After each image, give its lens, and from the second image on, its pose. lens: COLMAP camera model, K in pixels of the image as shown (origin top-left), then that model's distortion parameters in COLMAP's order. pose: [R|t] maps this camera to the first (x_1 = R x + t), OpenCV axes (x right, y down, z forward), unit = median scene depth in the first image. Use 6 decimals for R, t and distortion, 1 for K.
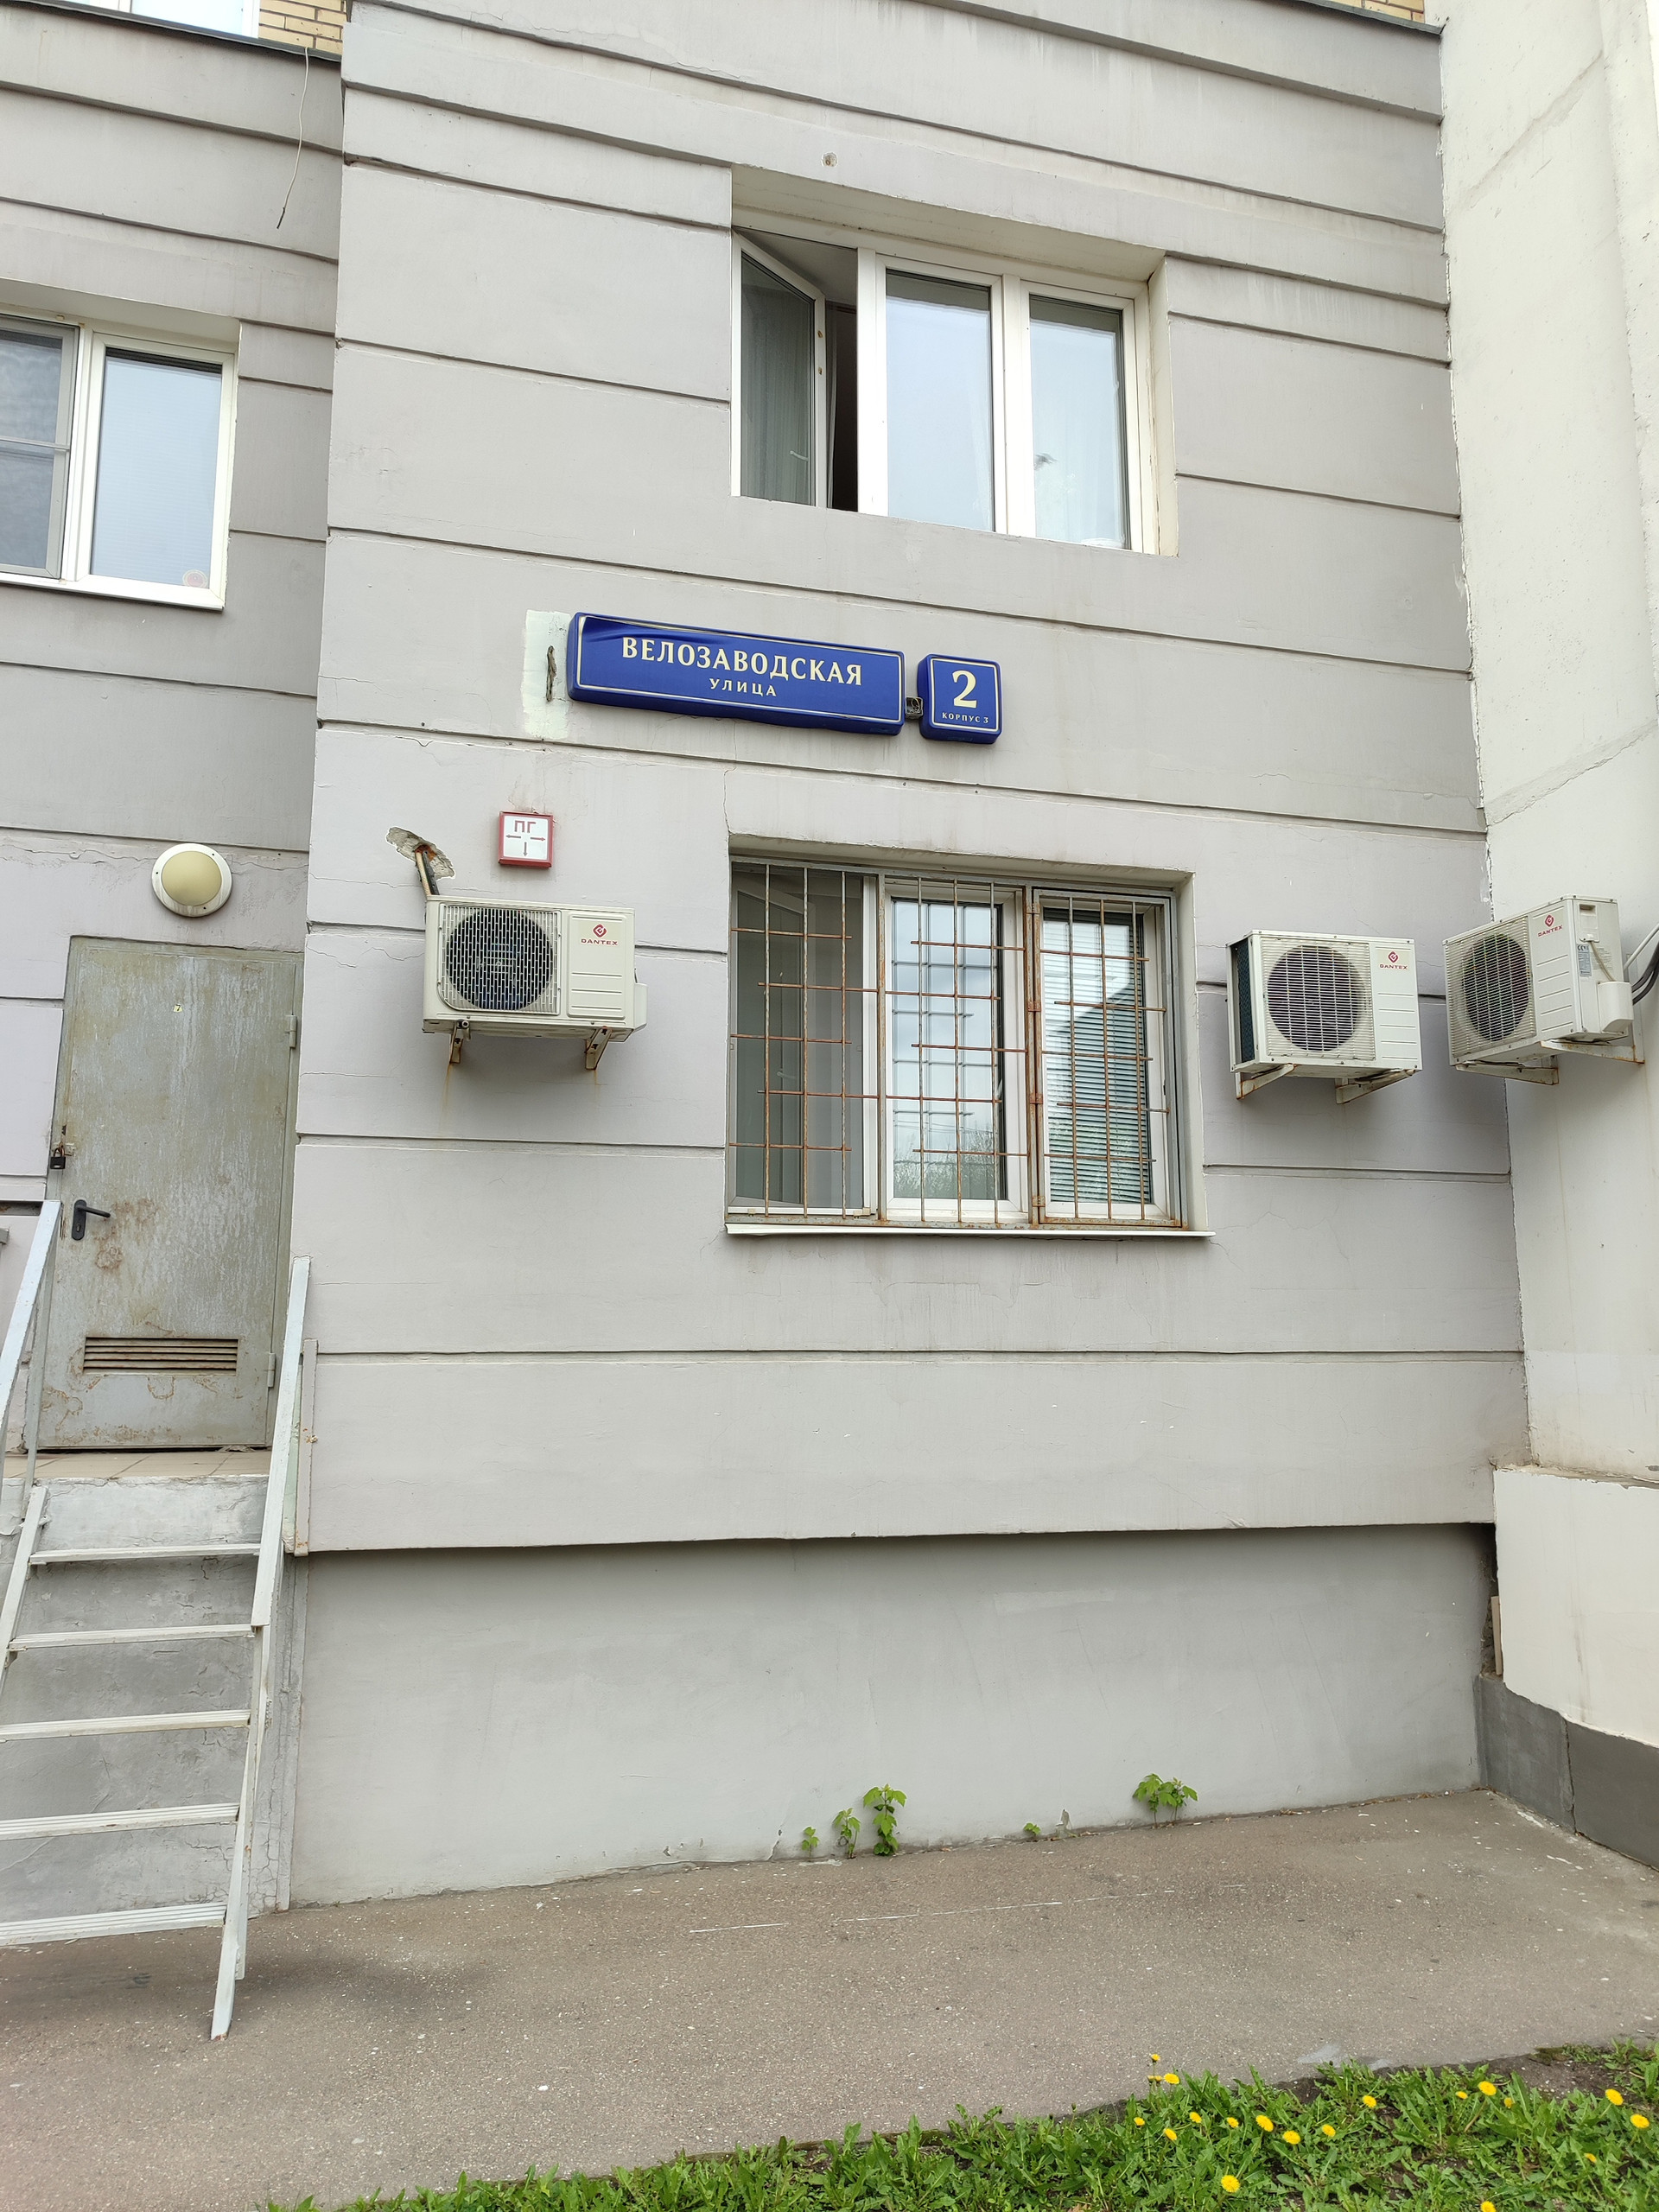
lens RADIAL K [[1589.8, 0, 828.4], [0, 1589.8, 1111.3], [0, 0, 1]] dist [0.008927, 0.003187]
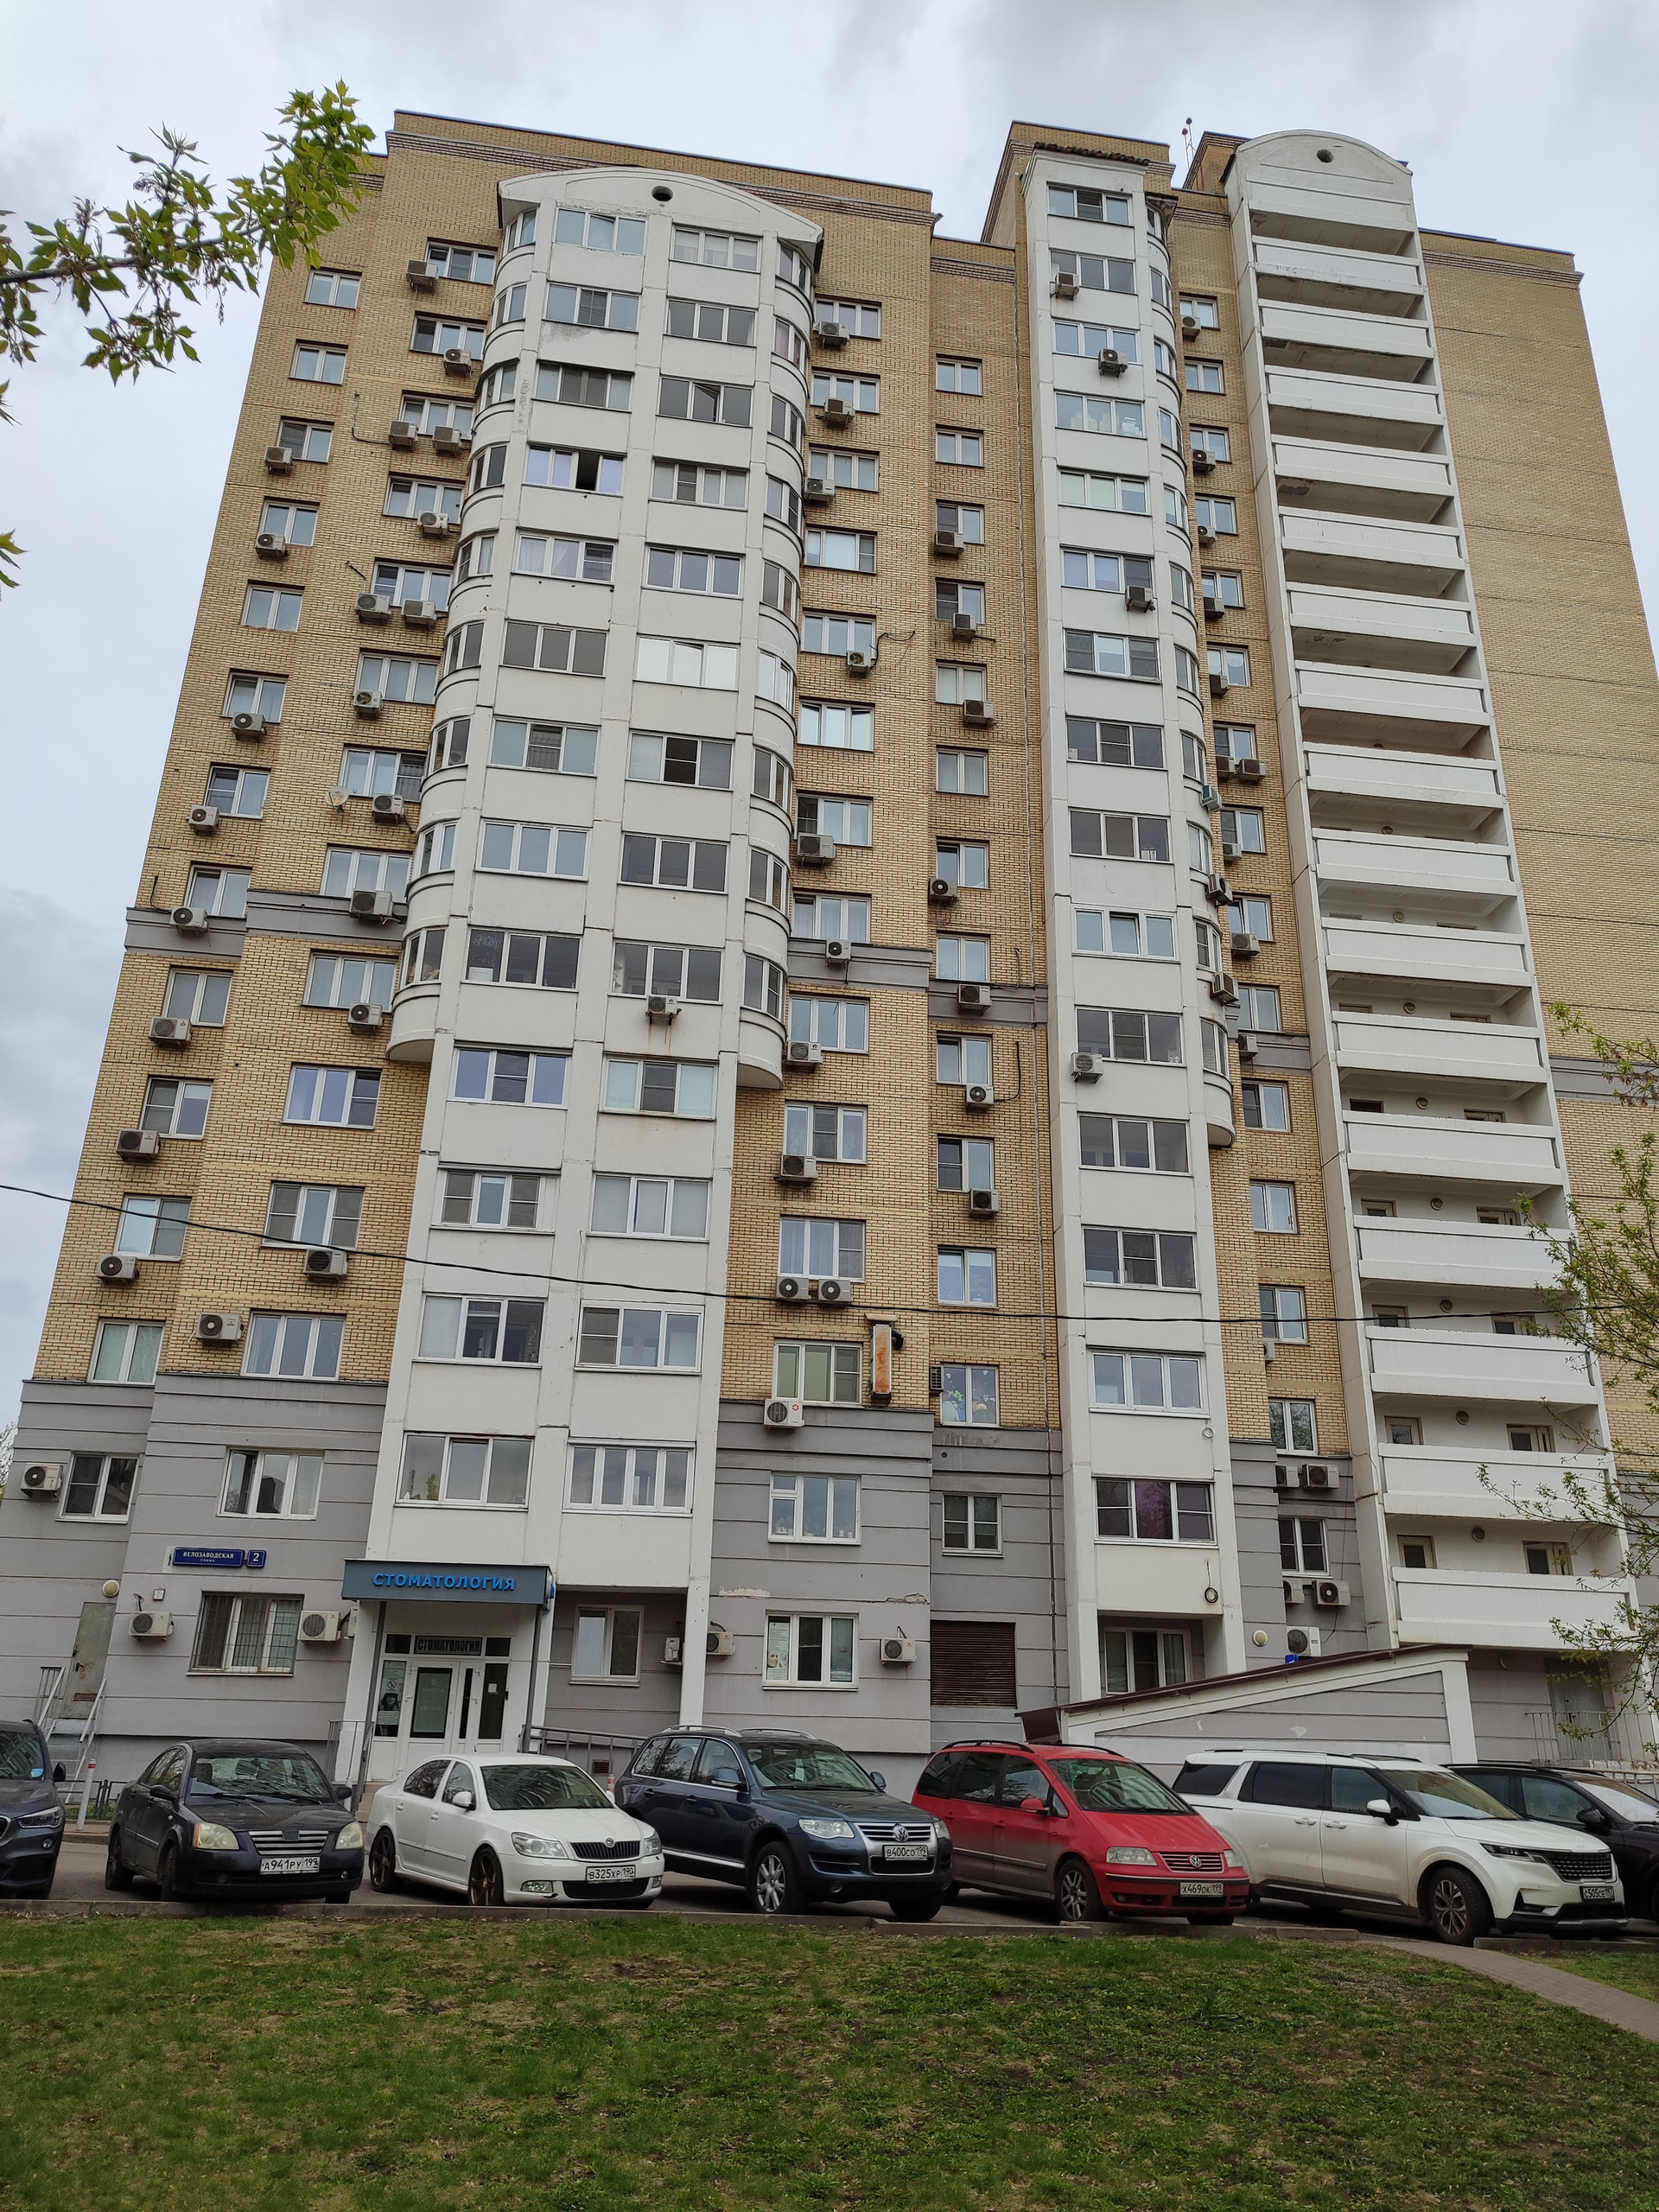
lens RADIAL K [[1589.8, 0, 833.2], [0, 1589.8, 1101.7], [0, 0, 1]] dist [0.008927, 0.003187]
pose [[0.992220, -0.020653, -0.122775, 2.612227], [-0.007352, 0.974704, -0.223380, -0.578297], [0.124282, 0.222545, 0.966968, -4.046863]]
